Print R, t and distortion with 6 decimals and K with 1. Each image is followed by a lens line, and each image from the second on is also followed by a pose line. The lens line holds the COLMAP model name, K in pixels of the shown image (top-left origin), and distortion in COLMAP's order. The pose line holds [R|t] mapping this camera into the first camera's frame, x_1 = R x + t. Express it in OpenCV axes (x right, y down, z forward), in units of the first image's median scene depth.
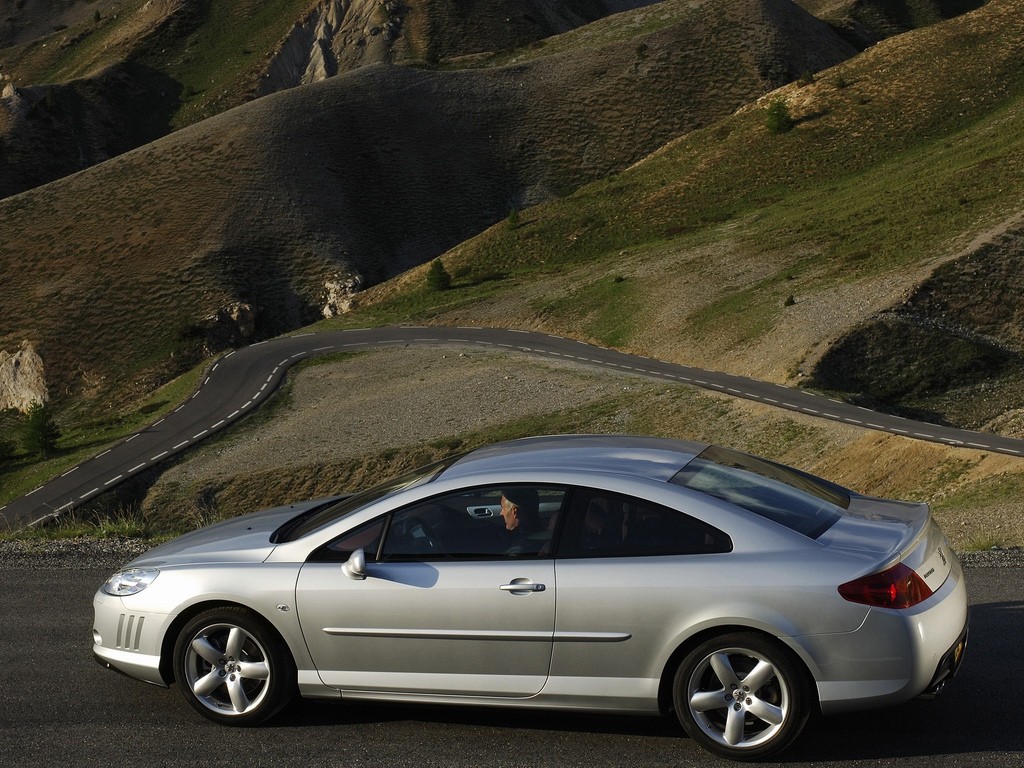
lens RADIAL K [[891.5, 0, 518.0], [0, 891.5, 395.1], [0, 0, 1]] dist [-0.007392, -0.063920]
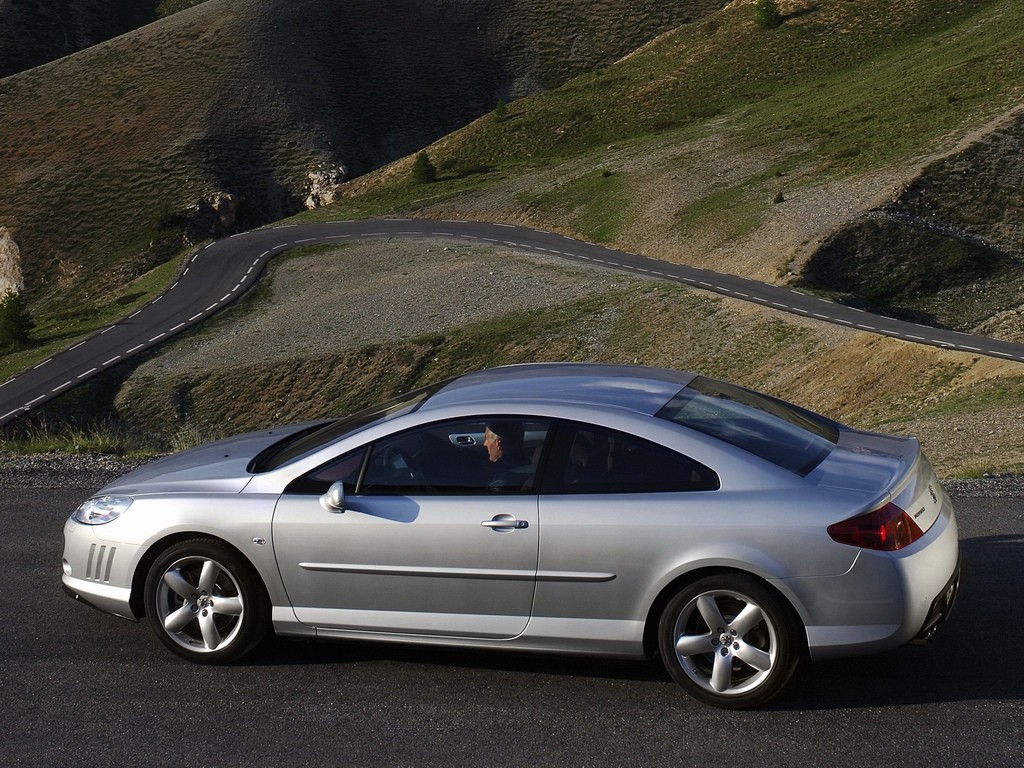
lens RADIAL K [[891.5, 0, 509.9], [0, 891.5, 377.9], [0, 0, 1]] dist [-0.007392, -0.063920]
pose [[0.999895, 0.012642, 0.007150, 0.002033], [-0.012327, 0.999020, -0.042522, 0.137689], [-0.007680, 0.042429, 0.999070, 0.023027]]
